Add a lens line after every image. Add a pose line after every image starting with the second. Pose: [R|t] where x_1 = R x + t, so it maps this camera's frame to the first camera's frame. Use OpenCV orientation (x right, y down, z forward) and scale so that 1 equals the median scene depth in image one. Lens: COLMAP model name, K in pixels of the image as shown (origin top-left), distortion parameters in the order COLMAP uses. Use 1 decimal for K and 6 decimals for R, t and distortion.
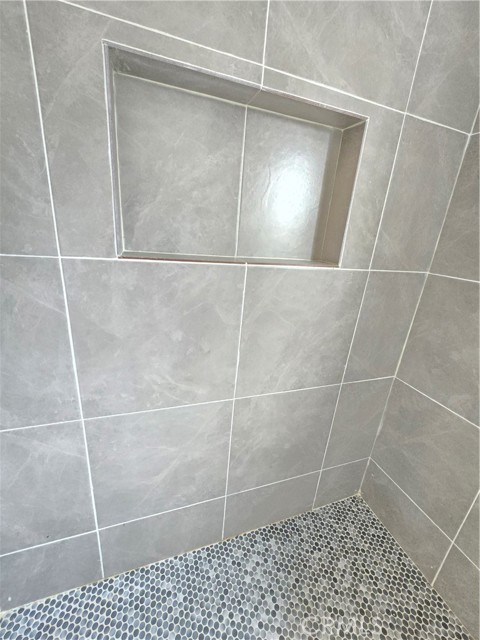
lens RADIAL K [[261.7, 0, 240.5], [0, 261.7, 319.8], [0, 0, 1]] dist [-0.004667, 0.002058]
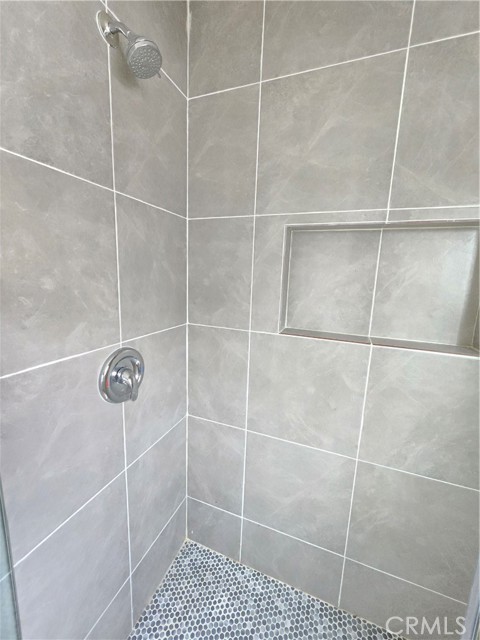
lens RADIAL K [[261.7, 0, 240.3], [0, 261.7, 319.0], [0, 0, 1]] dist [-0.004667, 0.002058]
pose [[0.759793, 0.057448, -0.647622, 0.316300], [-0.182324, 0.974947, -0.127420, -0.056030], [0.624077, 0.214890, 0.751232, -0.314023]]
